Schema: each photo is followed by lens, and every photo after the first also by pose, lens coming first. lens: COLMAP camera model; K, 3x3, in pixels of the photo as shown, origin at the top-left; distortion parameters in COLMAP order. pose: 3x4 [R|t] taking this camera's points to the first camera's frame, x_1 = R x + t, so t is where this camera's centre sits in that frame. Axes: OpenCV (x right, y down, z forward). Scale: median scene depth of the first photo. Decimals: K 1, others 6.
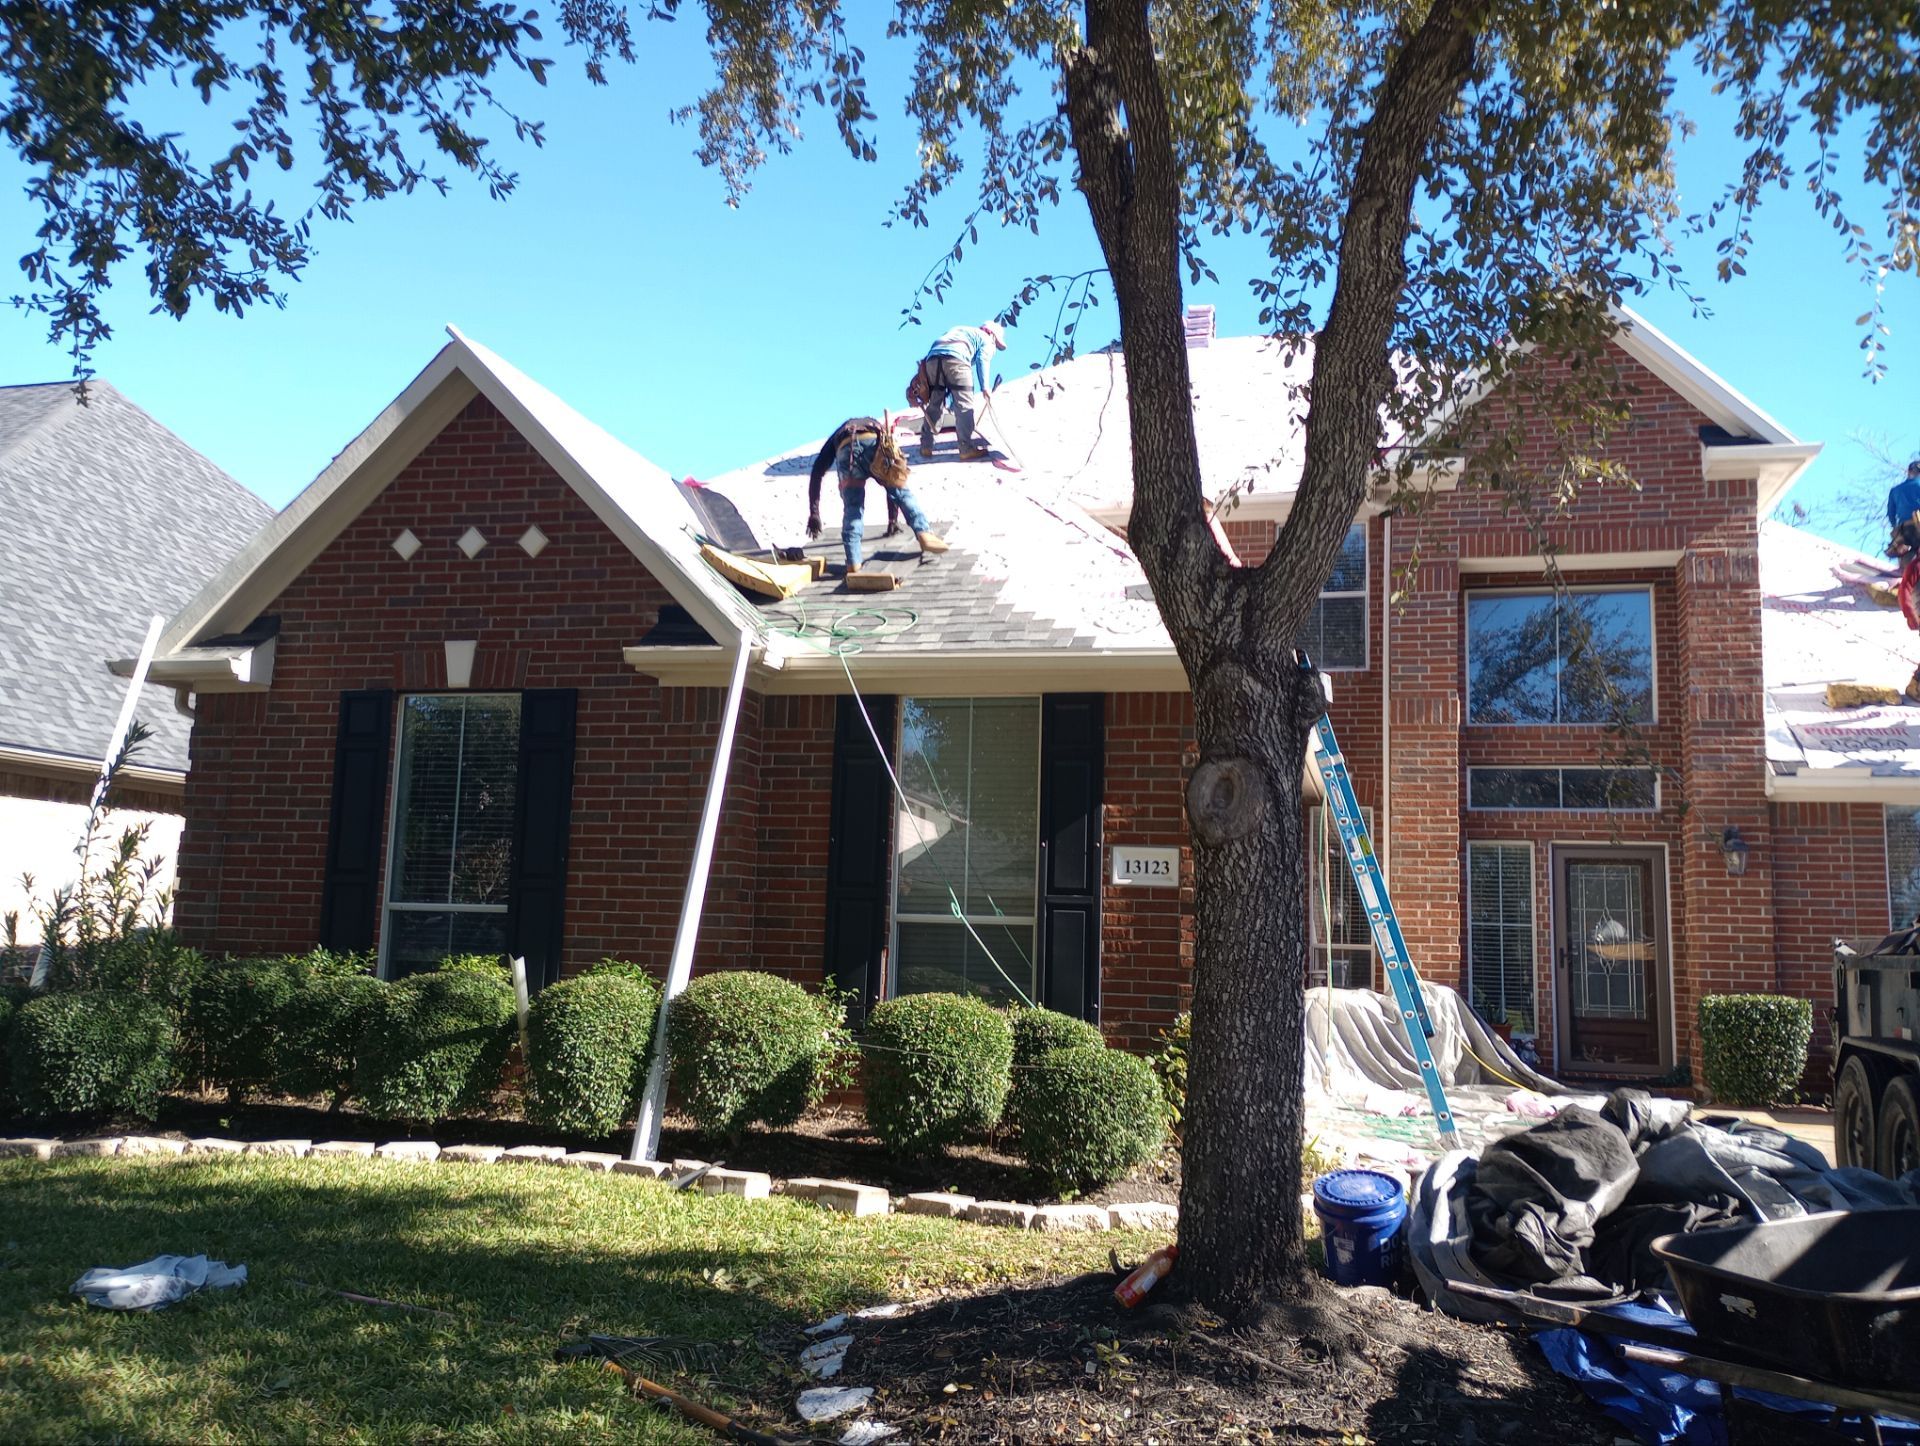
lens RADIAL K [[1612.2, 0, 864.4], [0, 1612.2, 743.0], [0, 0, 1]] dist [0.107239, -0.136867]
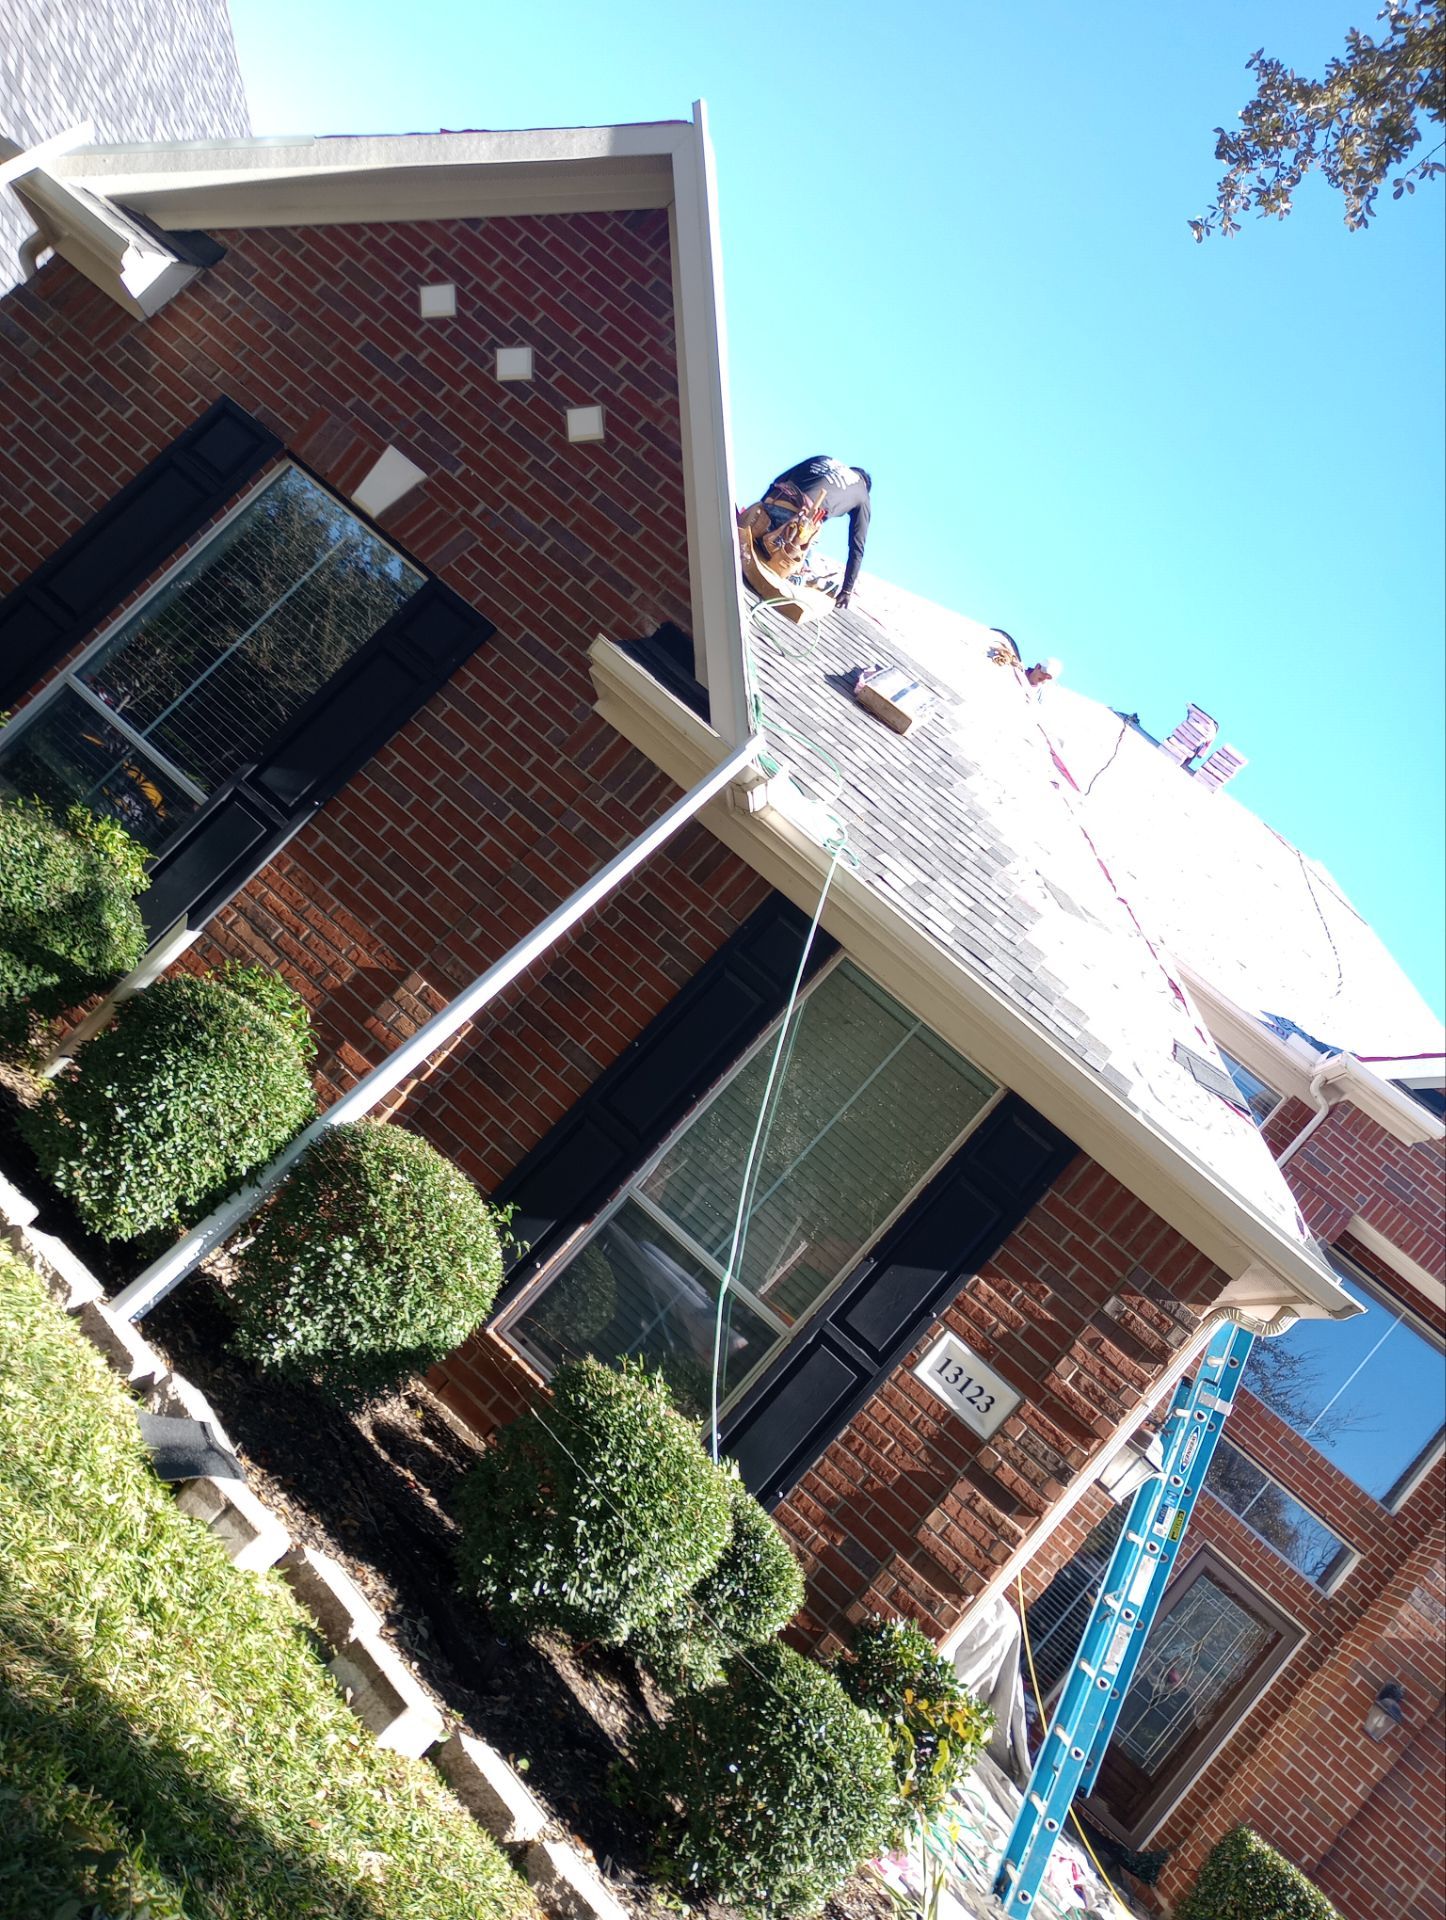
lens RADIAL K [[1612.2, 0, 648.0], [0, 1612.2, 904.3], [0, 0, 1]] dist [0.107239, -0.136867]
pose [[0.746893, 0.659190, 0.087286, -0.111923], [-0.661230, 0.750149, -0.007136, 0.016385], [-0.070182, -0.052386, 0.996158, 0.304866]]
